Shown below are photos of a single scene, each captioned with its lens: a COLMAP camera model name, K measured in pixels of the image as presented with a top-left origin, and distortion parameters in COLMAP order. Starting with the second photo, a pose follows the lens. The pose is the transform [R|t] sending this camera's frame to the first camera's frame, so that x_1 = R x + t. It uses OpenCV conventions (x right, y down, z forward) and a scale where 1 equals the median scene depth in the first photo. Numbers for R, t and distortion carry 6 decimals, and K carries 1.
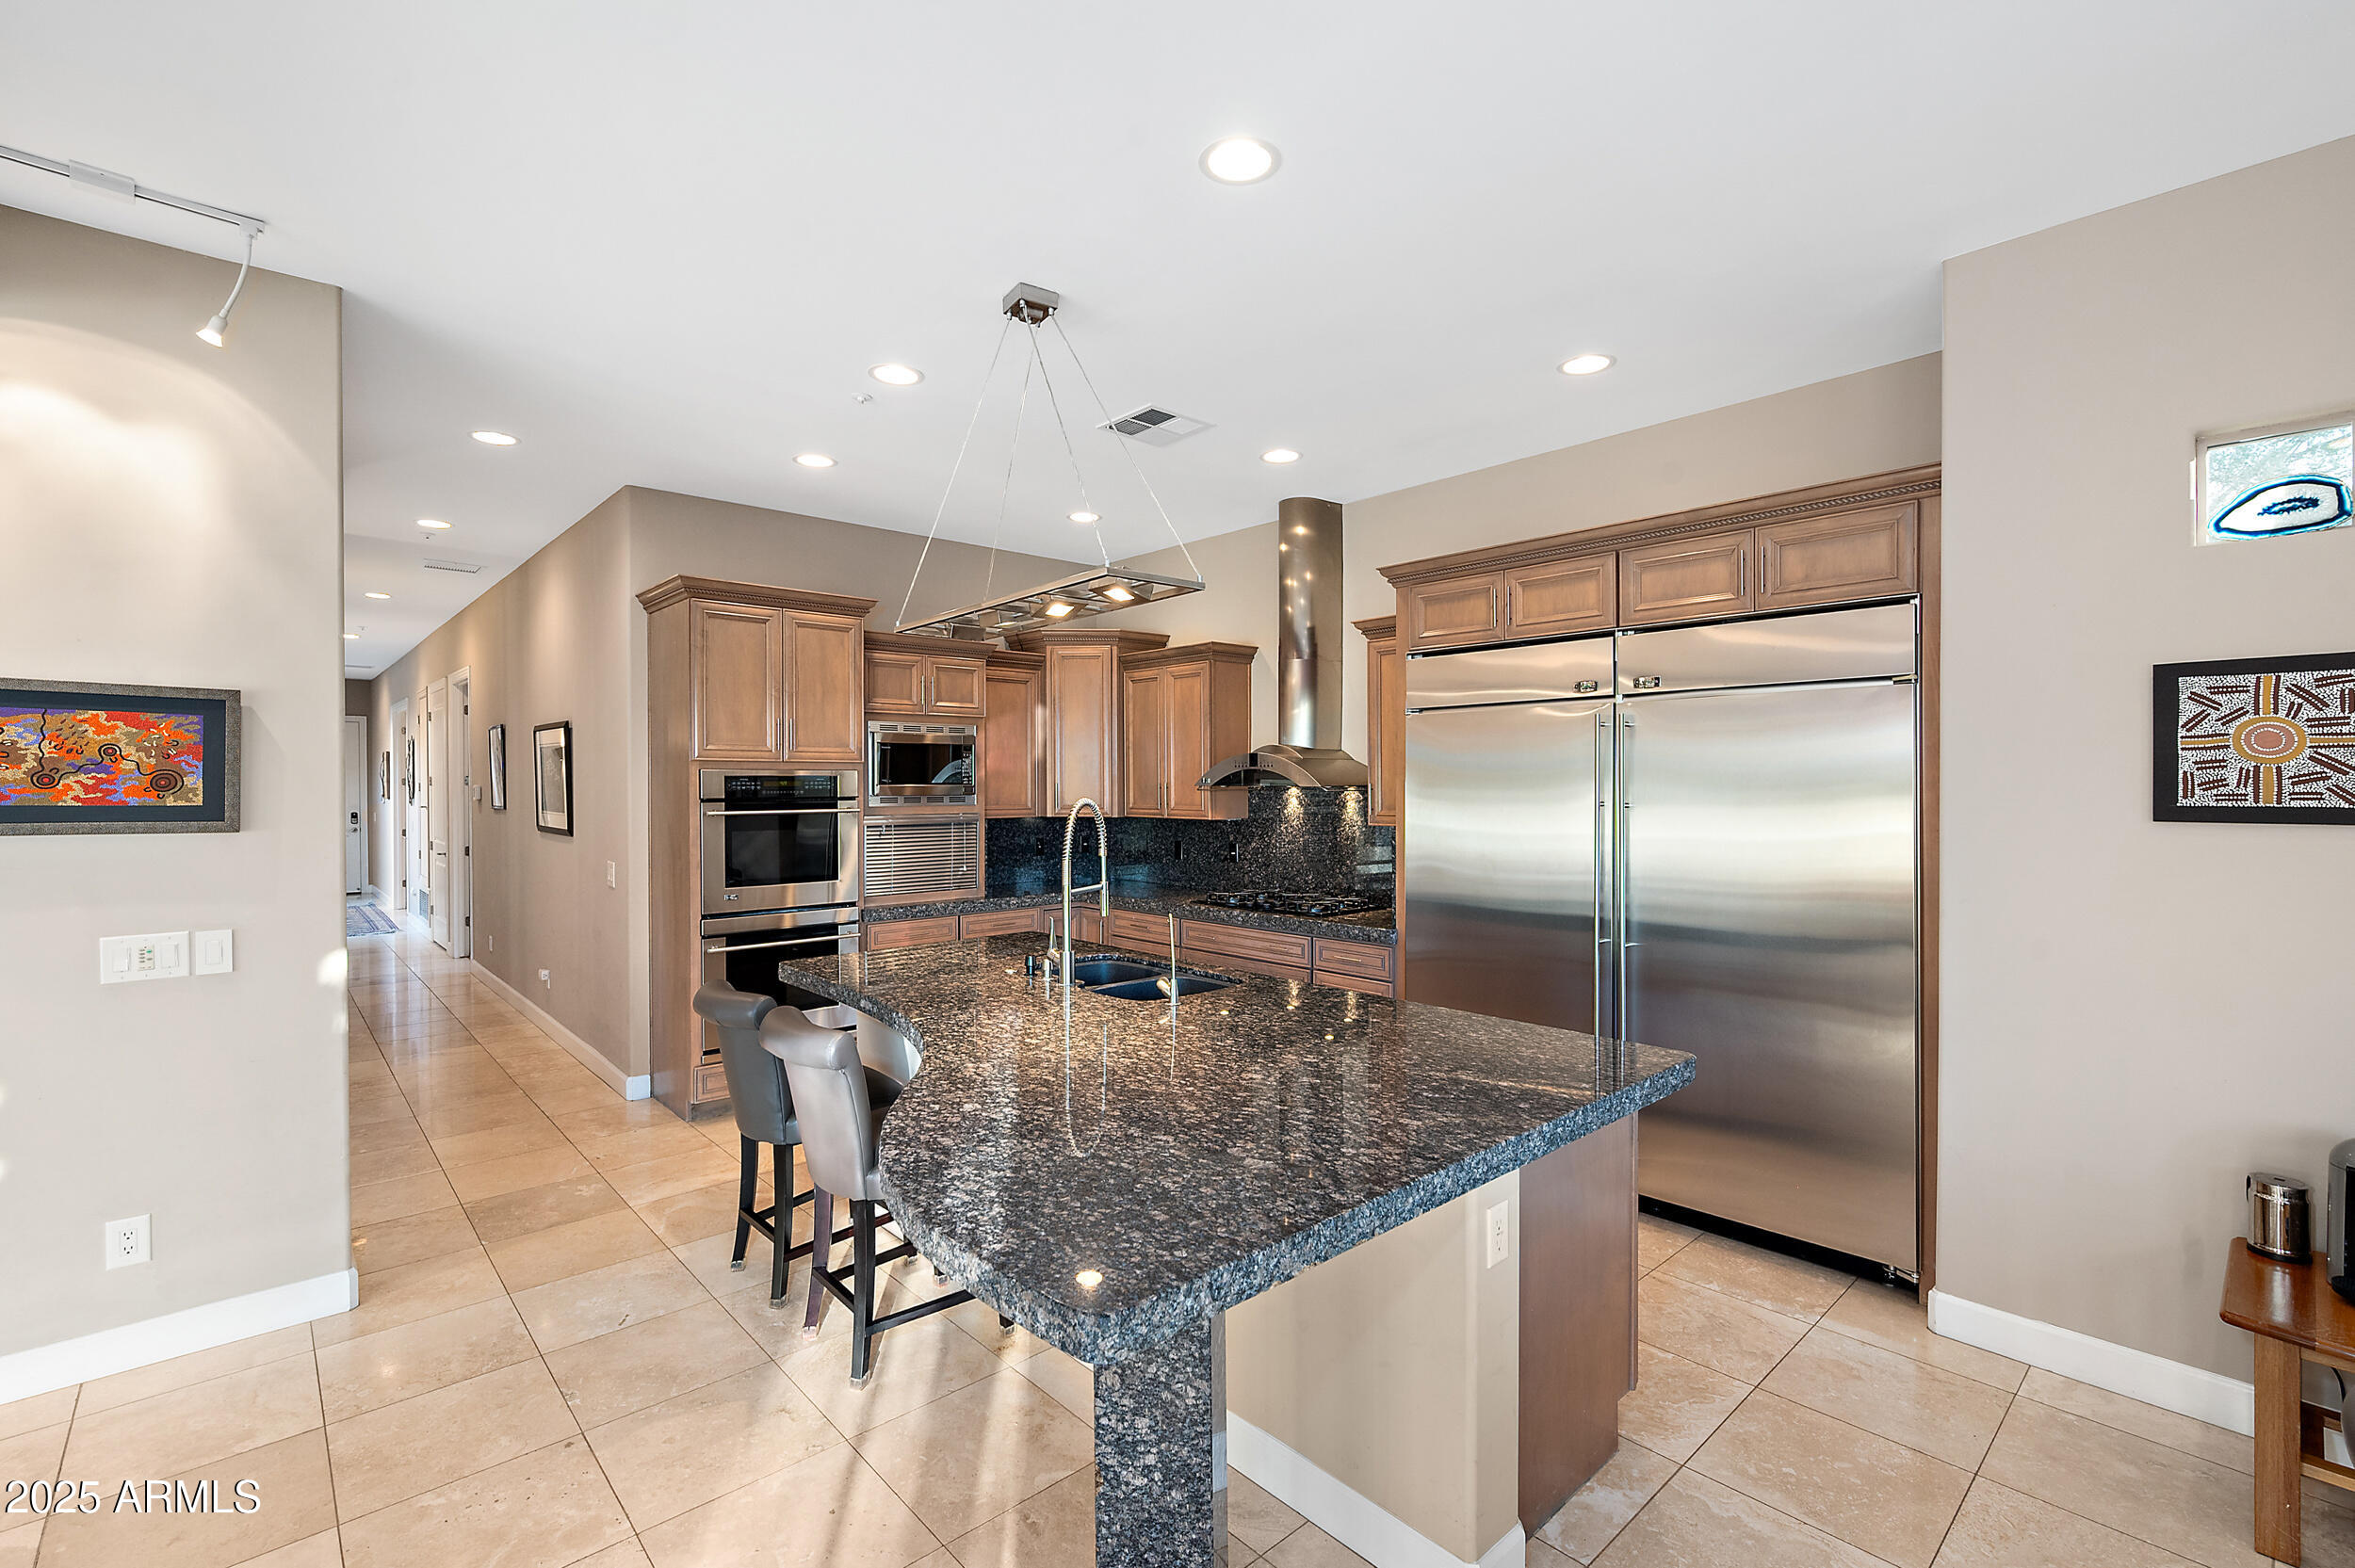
lens RADIAL K [[1023.6, 0, 1182.9], [0, 1023.6, 793.6], [0, 0, 1]] dist [0.002958, -0.000456]
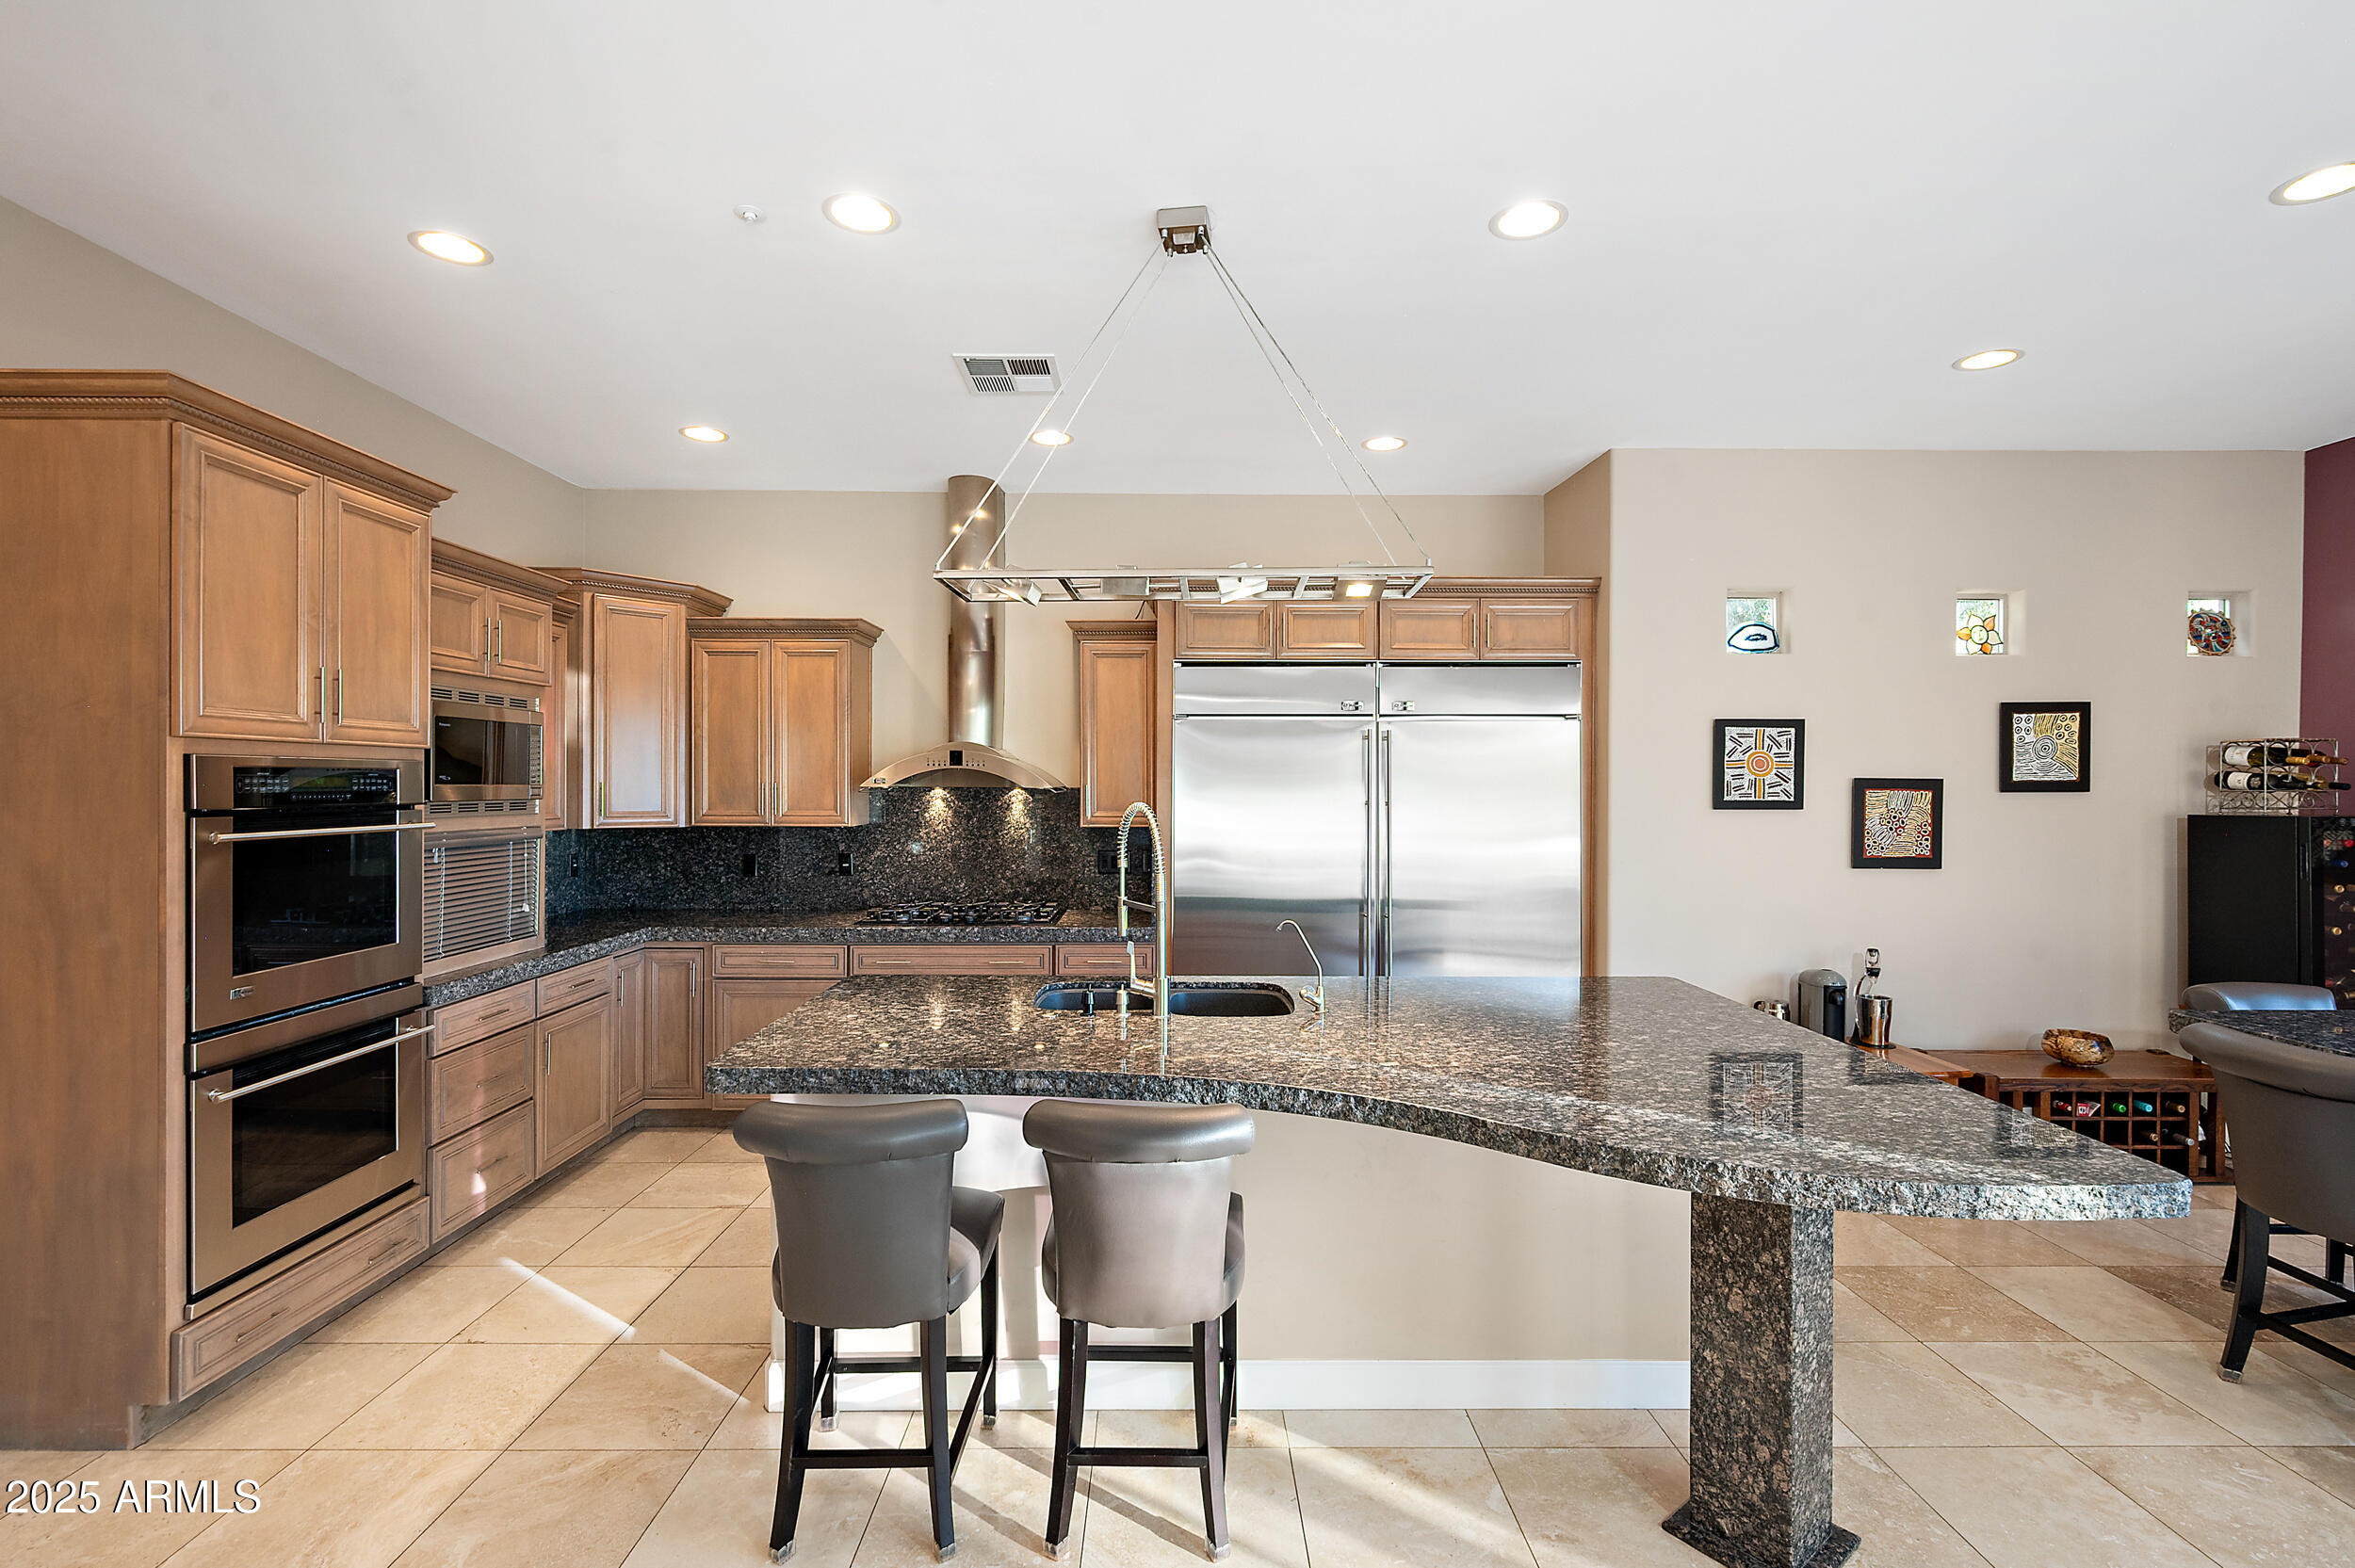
lens RADIAL K [[1023.6, 0, 1172.3], [0, 1023.6, 788.9], [0, 0, 1]] dist [0.002958, -0.000456]
pose [[0.672735, 0.000238, 0.739883, -0.555218], [0.003339, 0.999989, -0.003358, -0.002716], [-0.739876, 0.004730, 0.672727, 0.299596]]
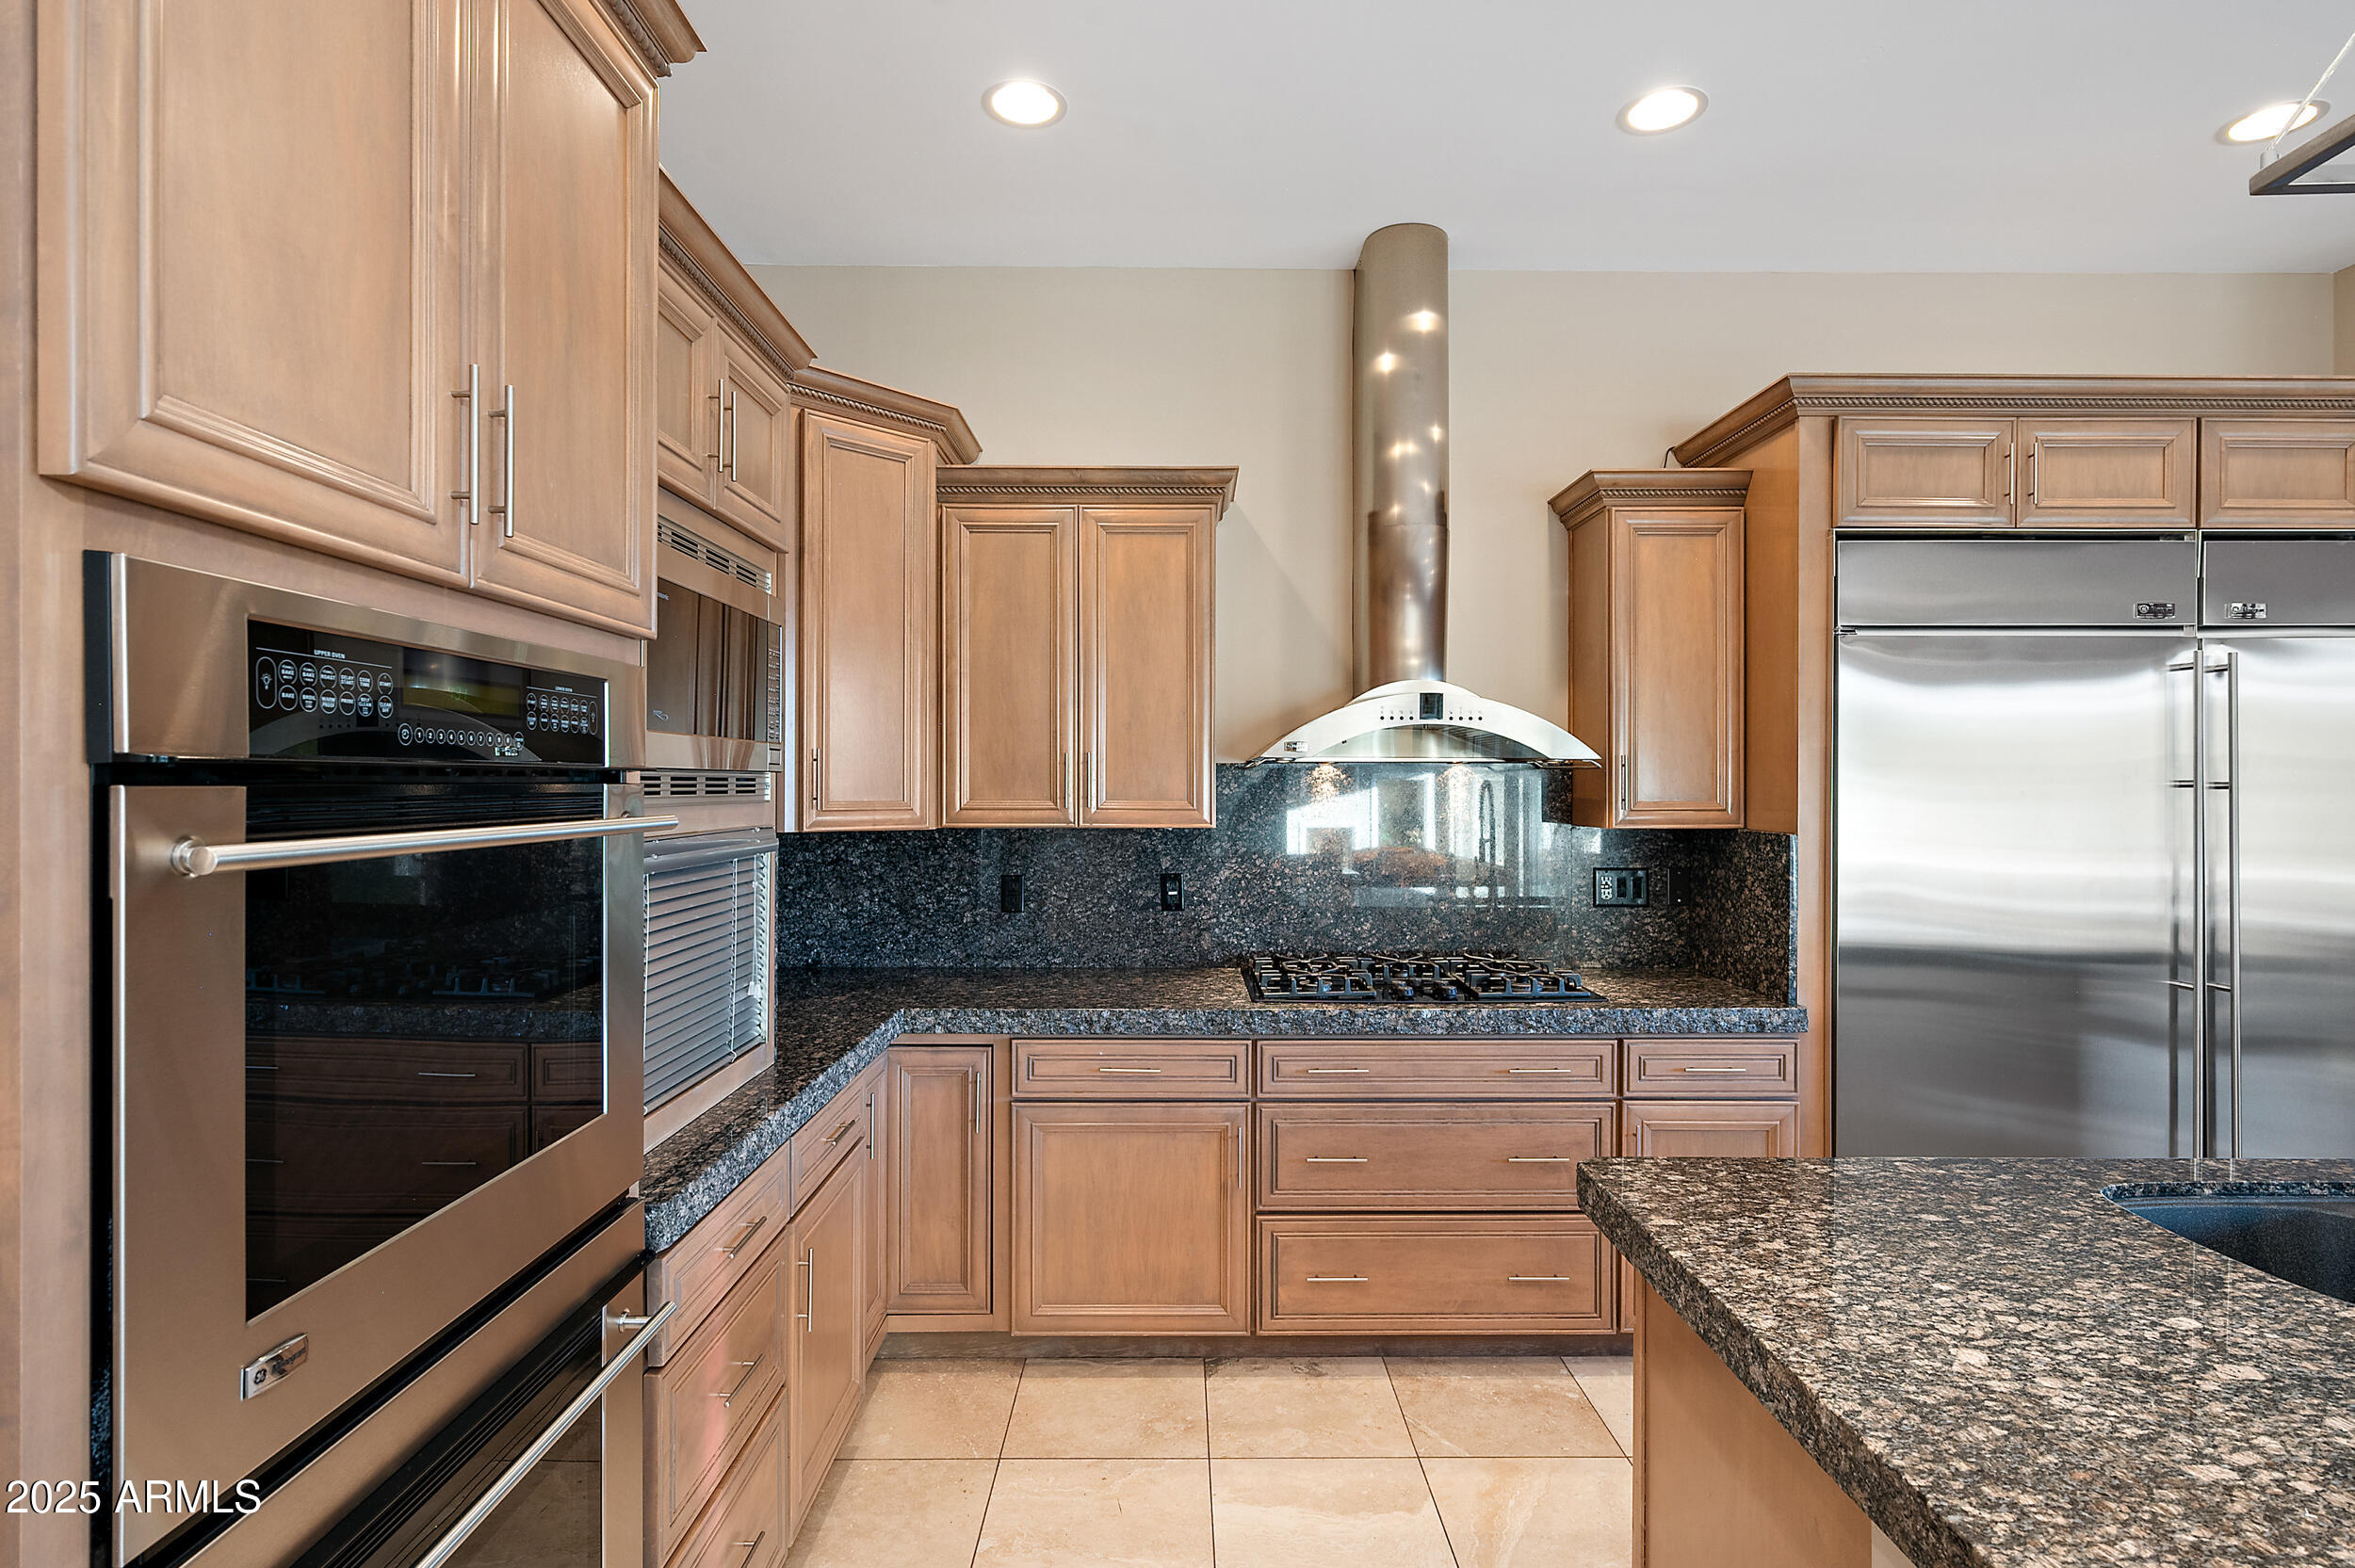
lens RADIAL K [[1153.7, 0, 1174.6], [0, 1153.7, 785.9], [0, 0, 1]] dist [-0.006808, 0.001381]
pose [[0.672509, 0.000659, 0.740088, -0.521042], [0.005934, 0.999963, -0.006283, 0.011387], [-0.740065, 0.008617, 0.672480, 0.840511]]
